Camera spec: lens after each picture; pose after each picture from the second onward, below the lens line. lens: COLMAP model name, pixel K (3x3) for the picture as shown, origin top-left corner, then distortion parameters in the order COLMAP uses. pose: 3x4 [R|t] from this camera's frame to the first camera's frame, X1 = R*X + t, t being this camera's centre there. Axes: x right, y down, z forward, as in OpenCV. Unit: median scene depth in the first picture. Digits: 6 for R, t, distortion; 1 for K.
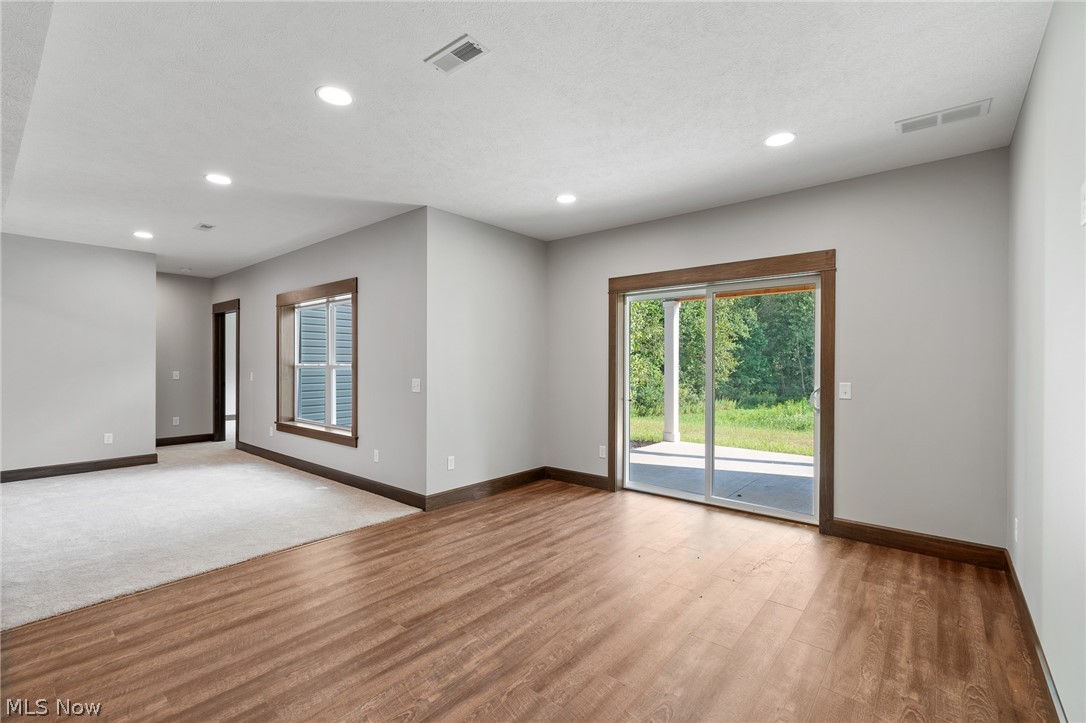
lens RADIAL K [[481.4, 0, 541.8], [0, 481.4, 364.2], [0, 0, 1]] dist [0.002359, -0.000661]
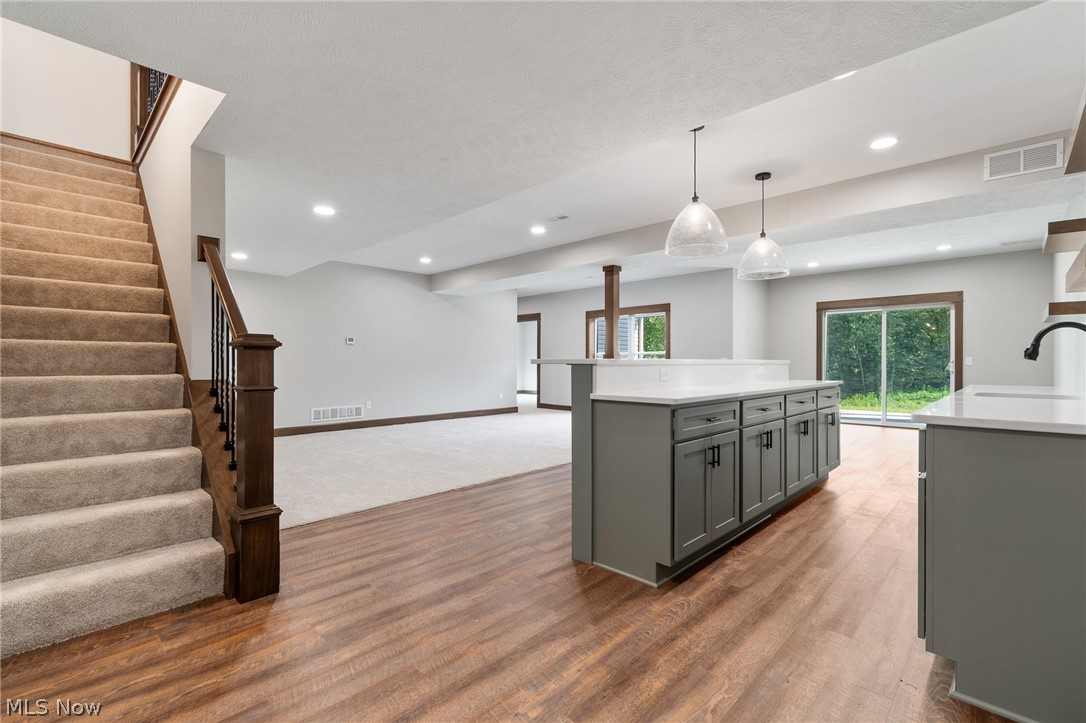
lens RADIAL K [[481.4, 0, 541.8], [0, 481.4, 364.2], [0, 0, 1]] dist [0.002359, -0.000661]
pose [[0.997034, -0.002285, -0.076931, -0.887282], [0.002223, 0.999997, -0.000880, 0.058202], [0.076932, 0.000706, 0.997036, -1.023462]]
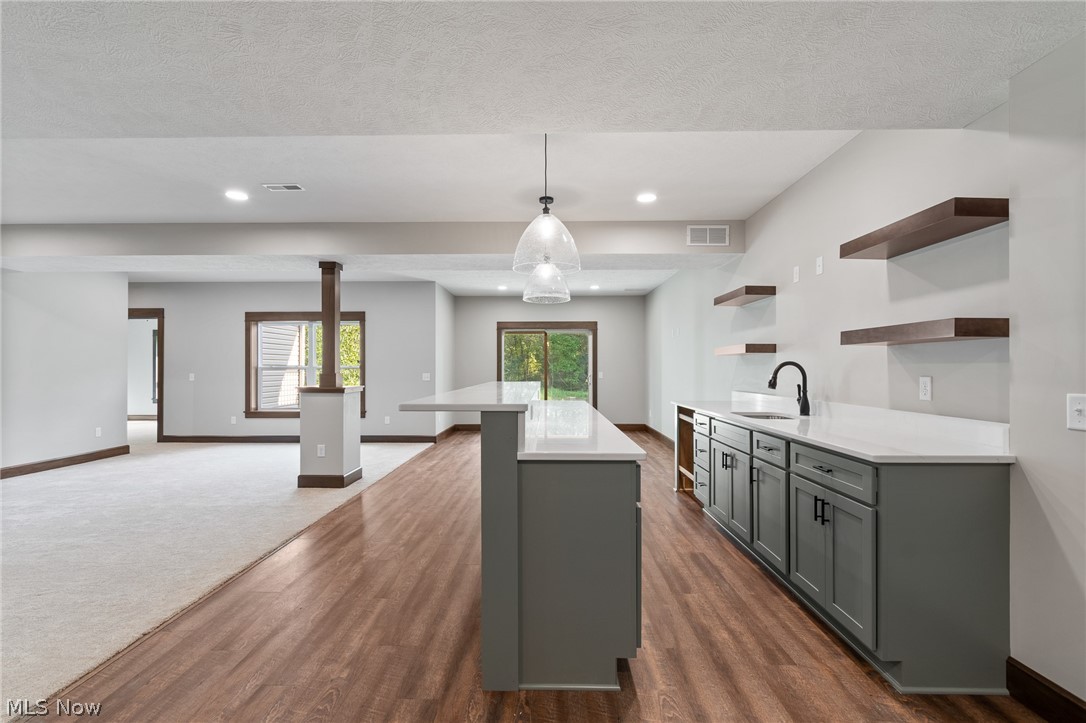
lens RADIAL K [[479.8, 0, 536.2], [0, 479.8, 366.6], [0, 0, 1]] dist [0.001524, -0.000121]
pose [[0.778992, -0.000870, 0.627034, -1.154536], [0.005040, 0.999975, -0.004874, 0.016228], [-0.627014, 0.006957, 0.778977, -0.738241]]
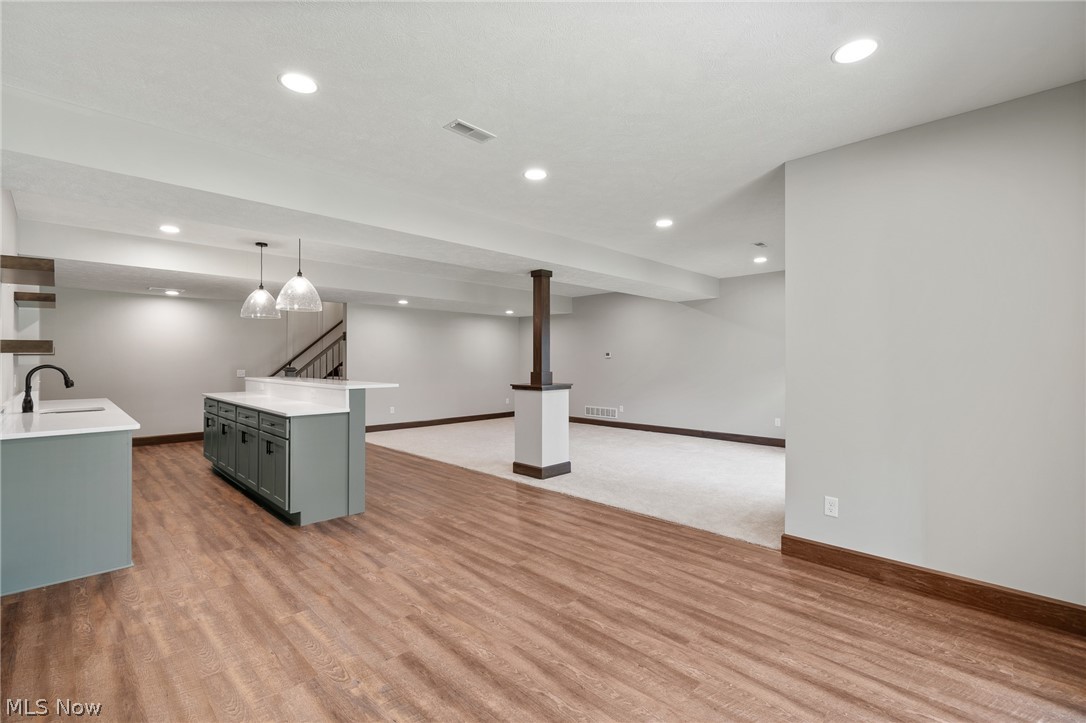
lens RADIAL K [[481.4, 0, 541.8], [0, 481.4, 364.2], [0, 0, 1]] dist [0.002359, -0.000661]
pose [[-0.091514, 0.004609, -0.995793, 0.686819], [-0.000784, 0.999989, 0.004701, -0.006691], [0.995803, 0.001211, -0.091510, 0.810447]]
